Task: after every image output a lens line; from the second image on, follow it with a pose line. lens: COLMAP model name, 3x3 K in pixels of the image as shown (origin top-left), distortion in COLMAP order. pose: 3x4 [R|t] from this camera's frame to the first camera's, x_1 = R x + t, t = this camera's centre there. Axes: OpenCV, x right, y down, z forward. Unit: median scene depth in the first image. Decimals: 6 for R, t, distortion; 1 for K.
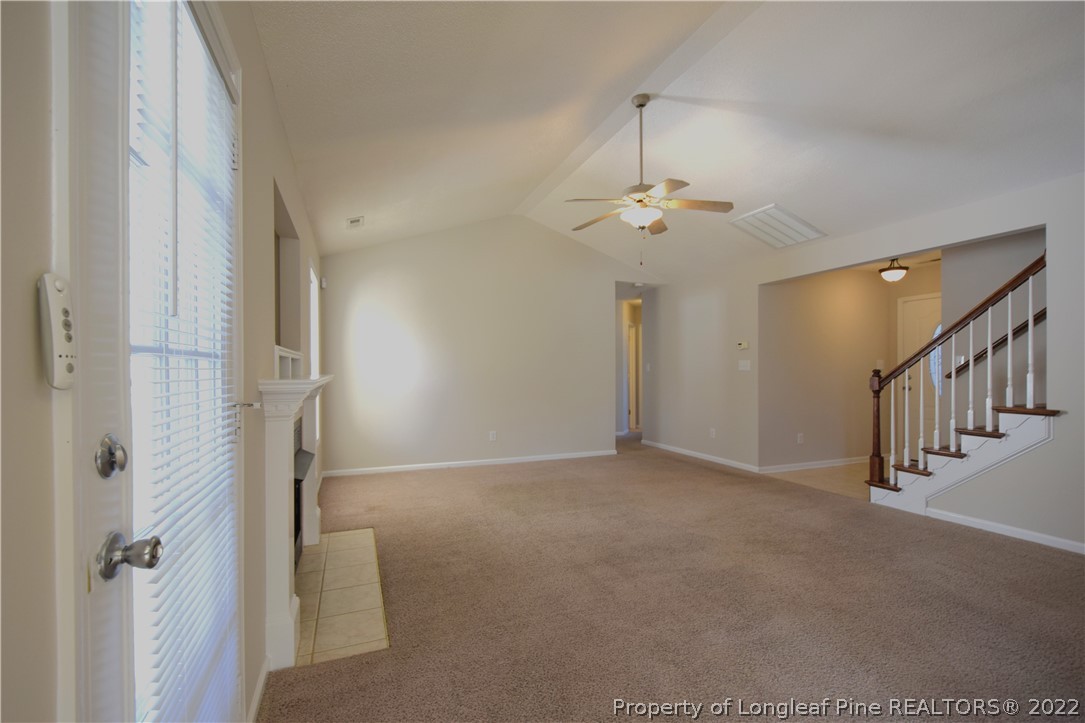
lens RADIAL K [[472.6, 0, 536.2], [0, 472.6, 370.6], [0, 0, 1]] dist [0.003253, -0.006364]
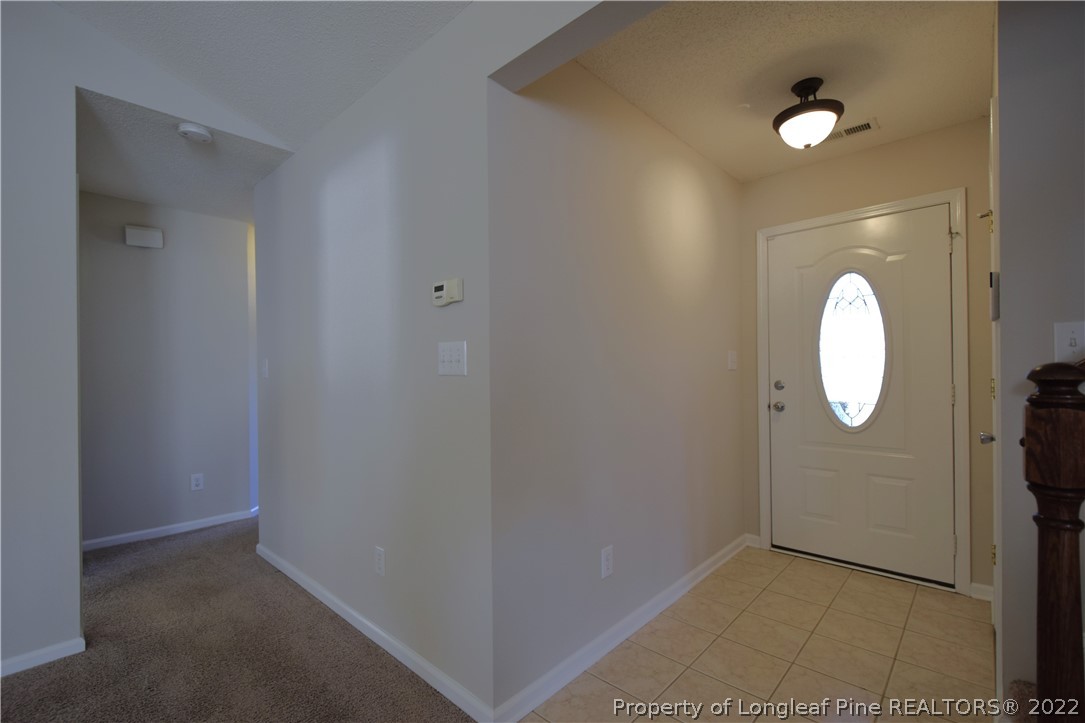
lens RADIAL K [[472.6, 0, 536.2], [0, 472.6, 370.6], [0, 0, 1]] dist [0.003253, -0.006364]
pose [[0.900441, -0.005149, 0.434948, 0.354179], [0.010324, 0.999901, -0.009537, 0.000742], [-0.434855, 0.013078, 0.900405, 0.698057]]
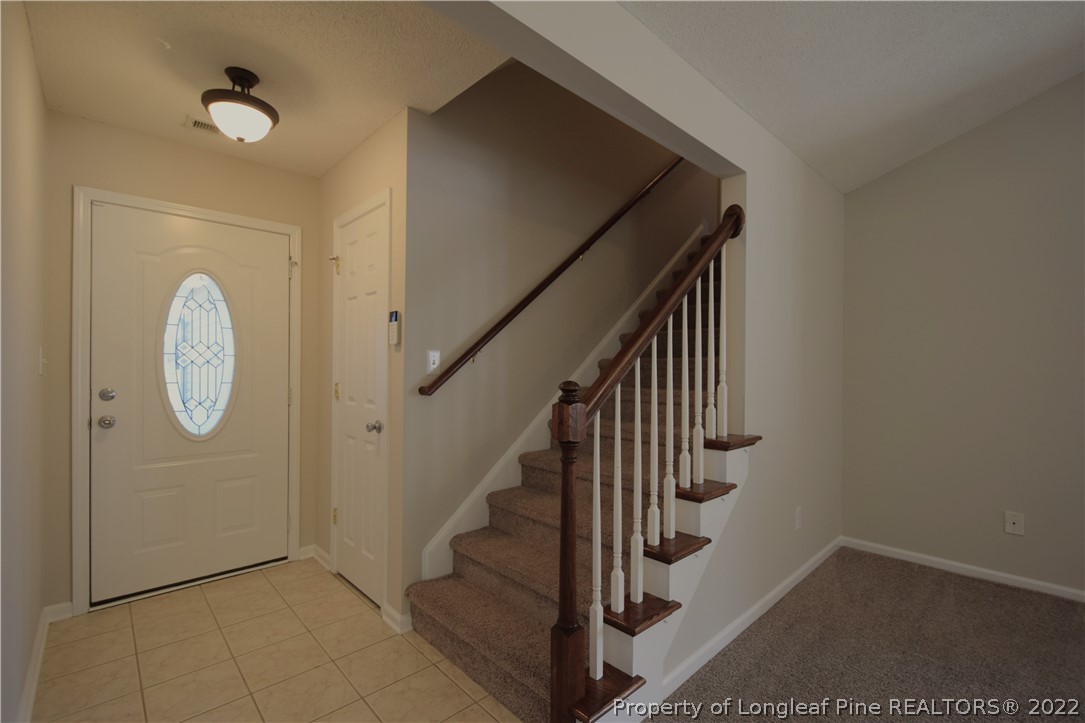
lens RADIAL K [[472.6, 0, 536.2], [0, 472.6, 370.6], [0, 0, 1]] dist [0.003253, -0.006364]
pose [[-0.370129, -0.001656, 0.928979, 0.304048], [0.002584, 0.999993, 0.002813, -0.006839], [-0.928977, 0.003442, -0.370122, 0.863003]]
